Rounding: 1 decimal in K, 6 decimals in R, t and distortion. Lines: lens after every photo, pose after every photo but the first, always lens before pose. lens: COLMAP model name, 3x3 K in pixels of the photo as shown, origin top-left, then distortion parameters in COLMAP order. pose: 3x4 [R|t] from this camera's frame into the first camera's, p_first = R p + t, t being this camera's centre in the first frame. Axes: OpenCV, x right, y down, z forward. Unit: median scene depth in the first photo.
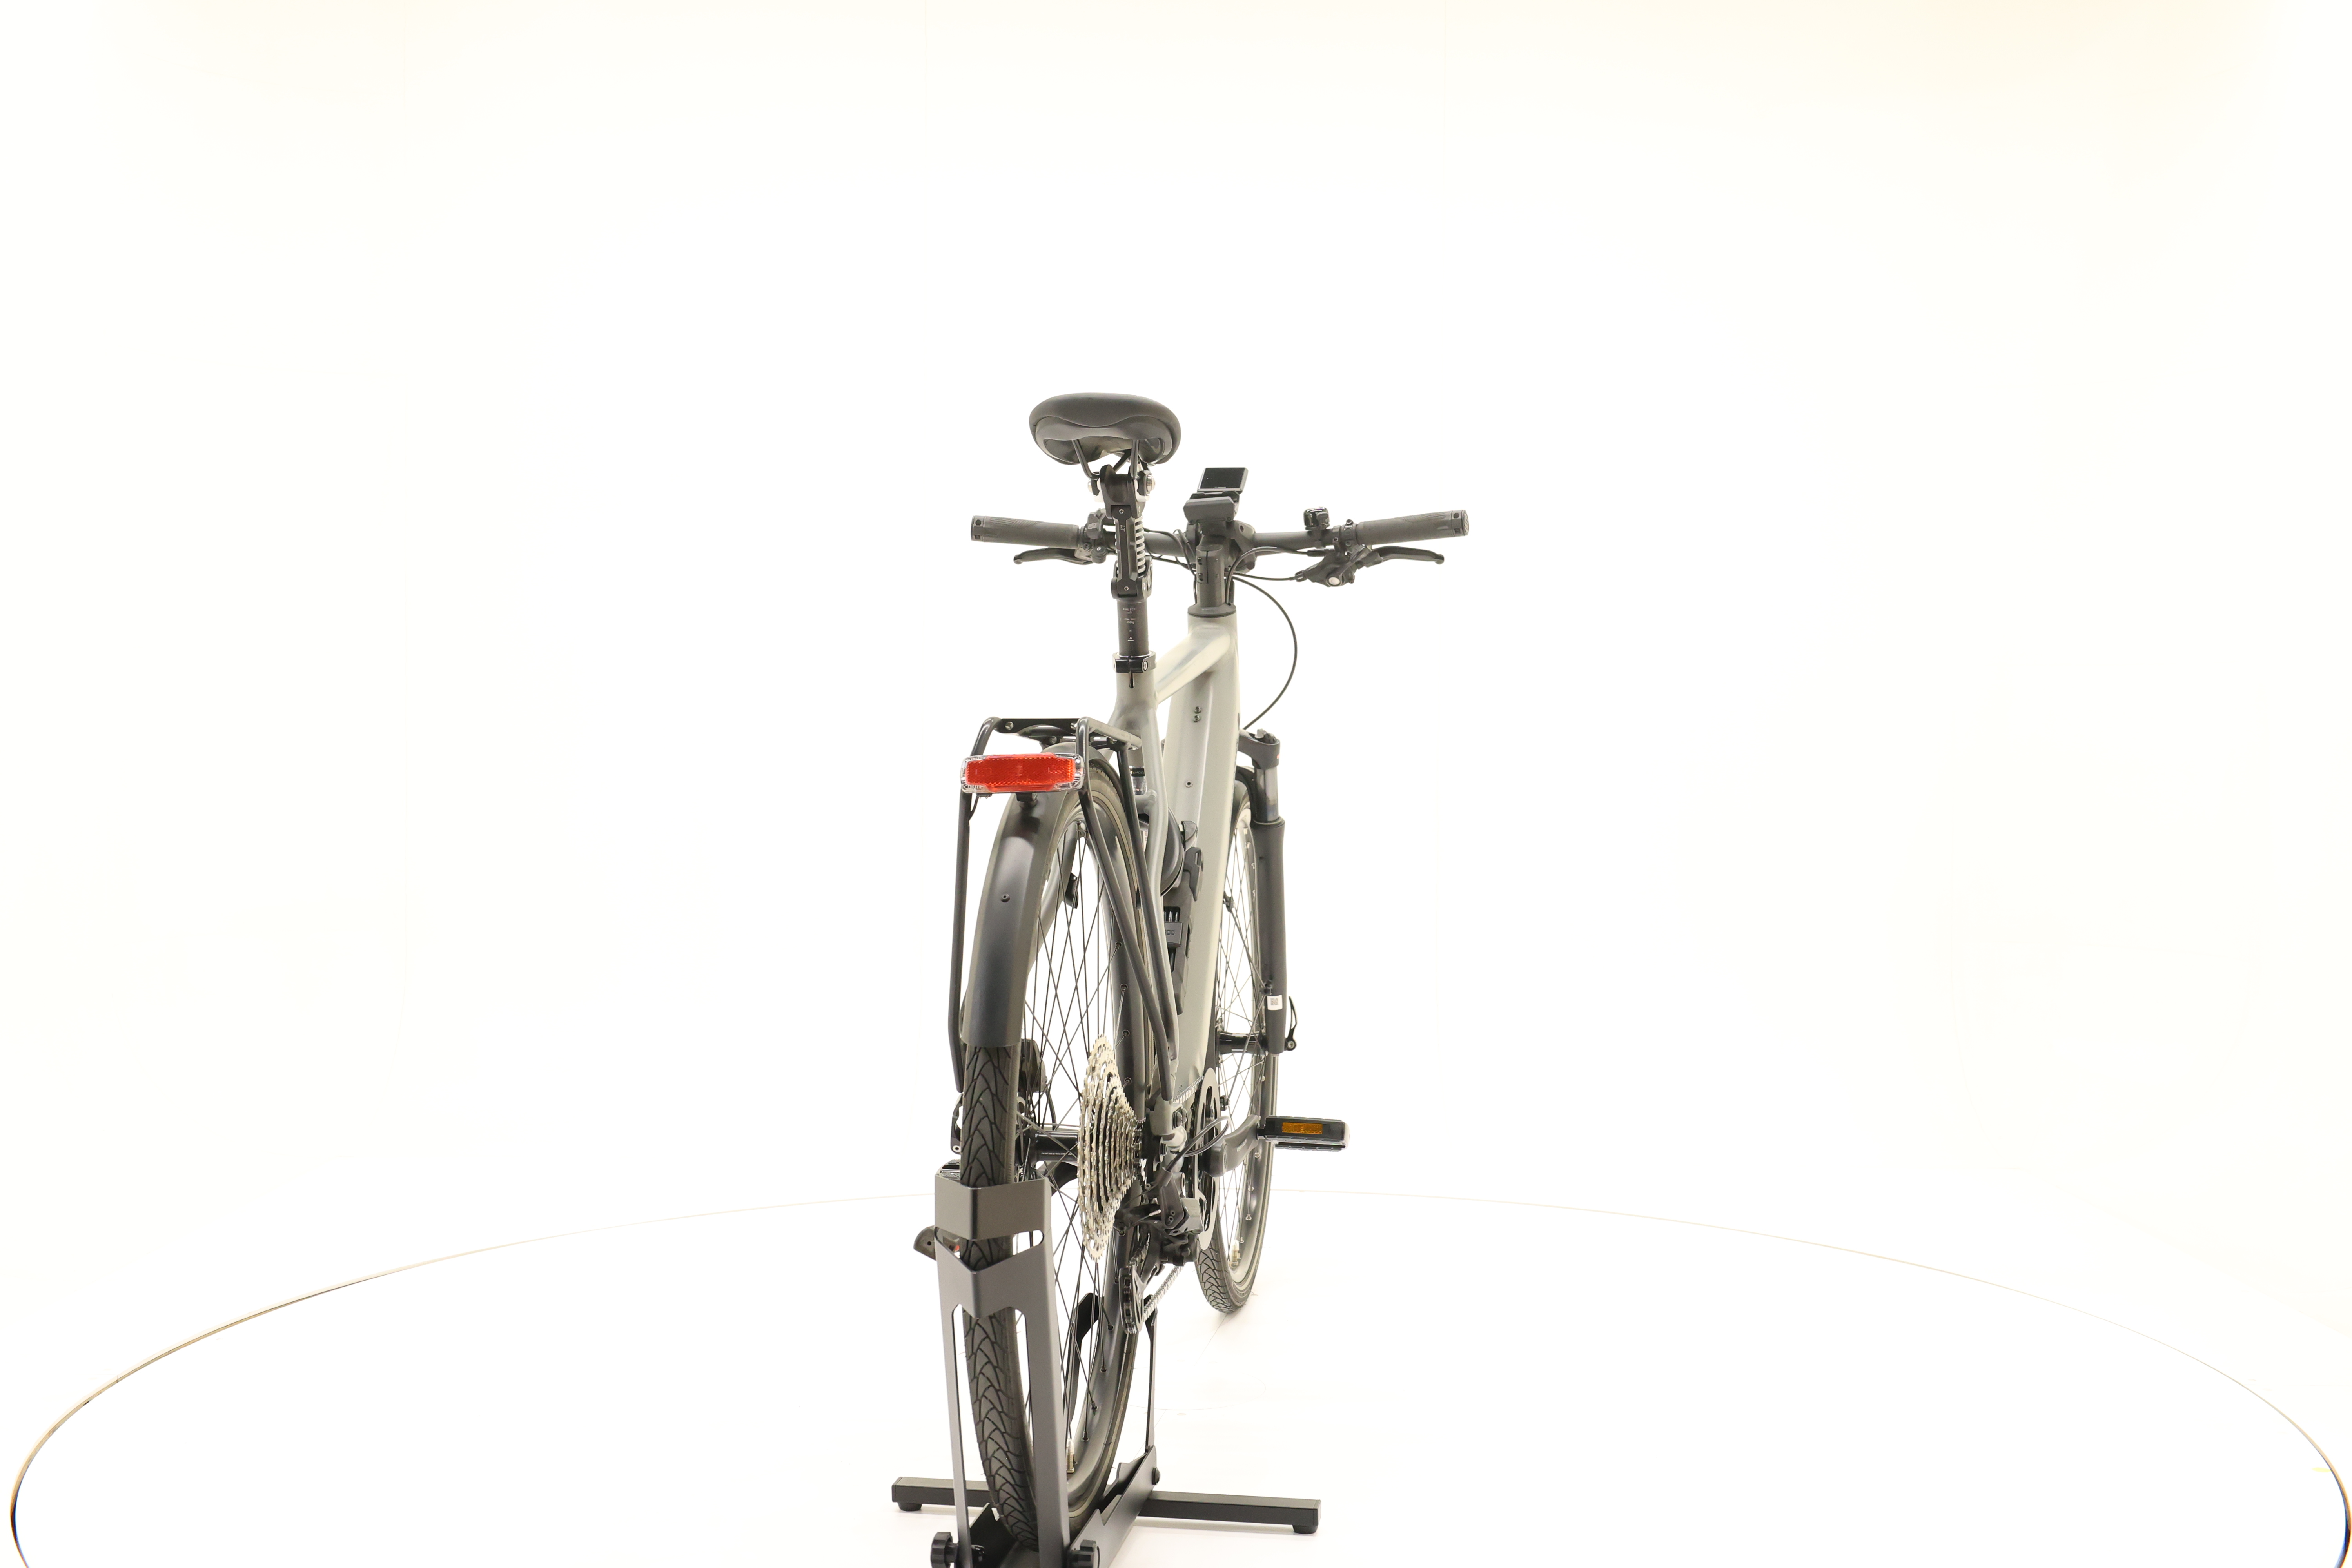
lens RADIAL K [[2533.6, 0, 1177.2], [0, 2533.6, 789.0], [0, 0, 1]] dist [-0.003892, 0.000000]
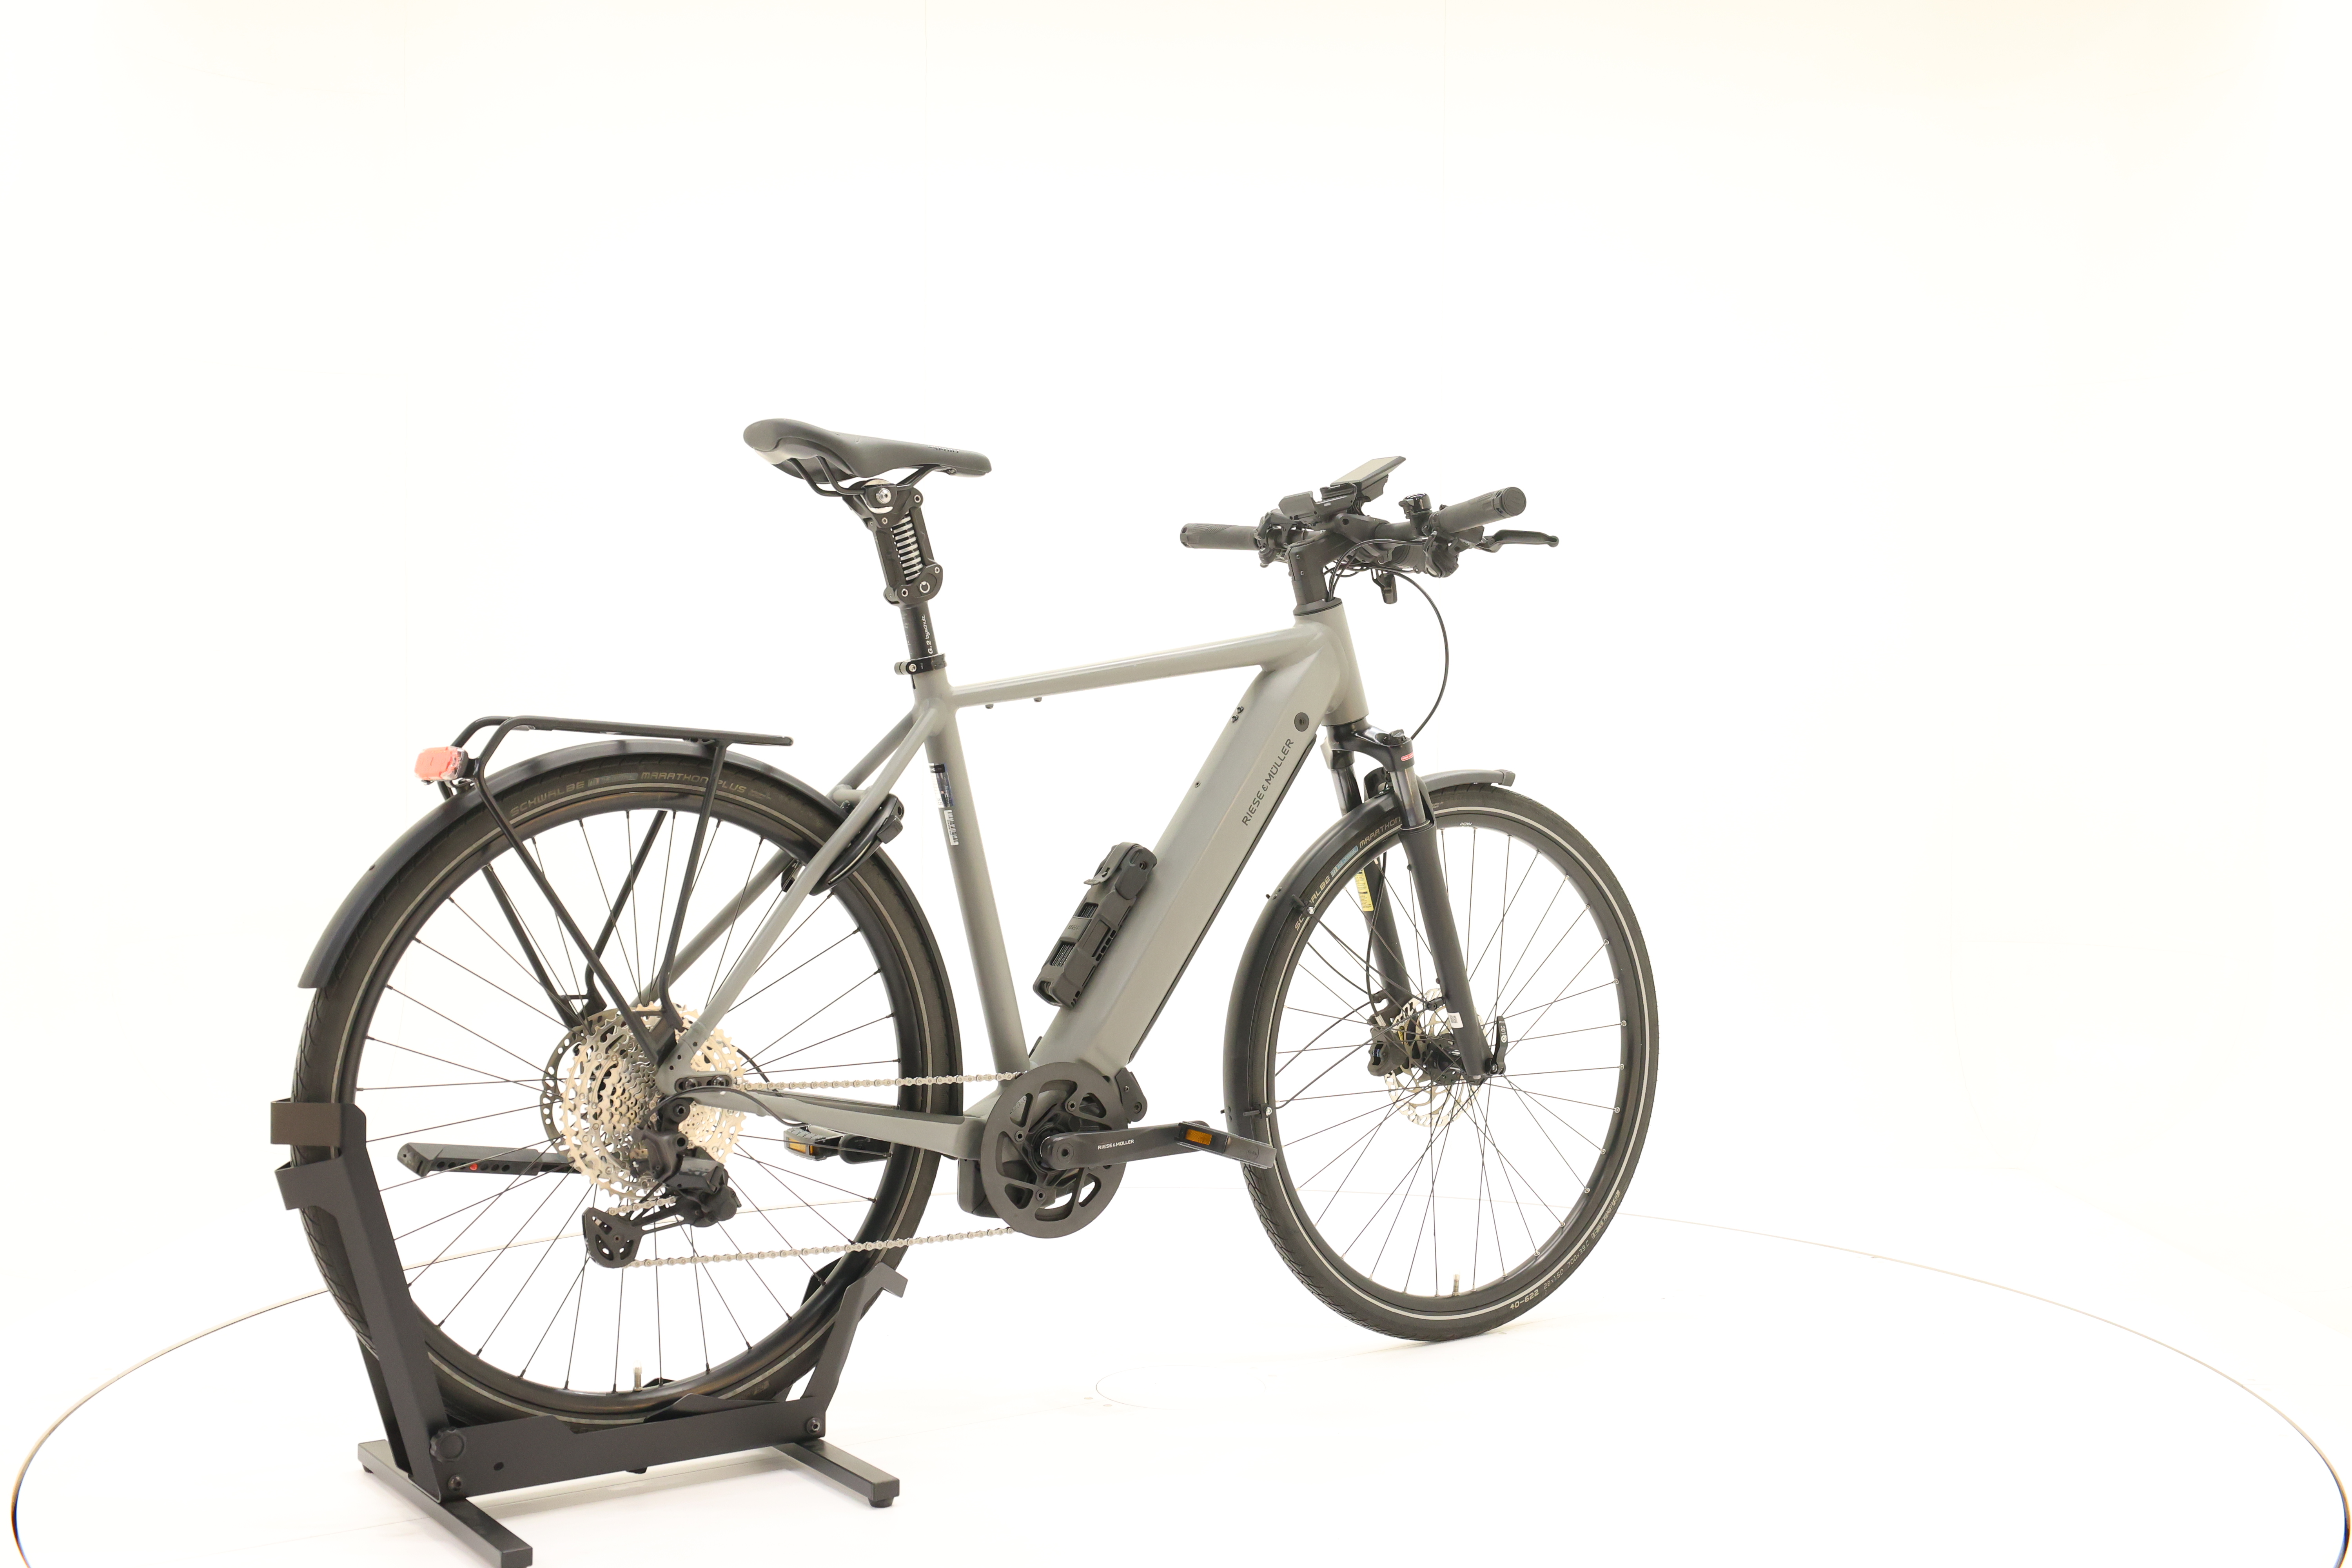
lens RADIAL K [[2533.6, 0, 1166.4], [0, 2533.6, 779.8], [0, 0, 1]] dist [-0.003892, 0.000000]
pose [[0.698804, 0.014528, -0.715166, 0.664106], [-0.018565, 0.999825, 0.002170, -0.005203], [0.715073, 0.011761, 0.698951, 0.275875]]
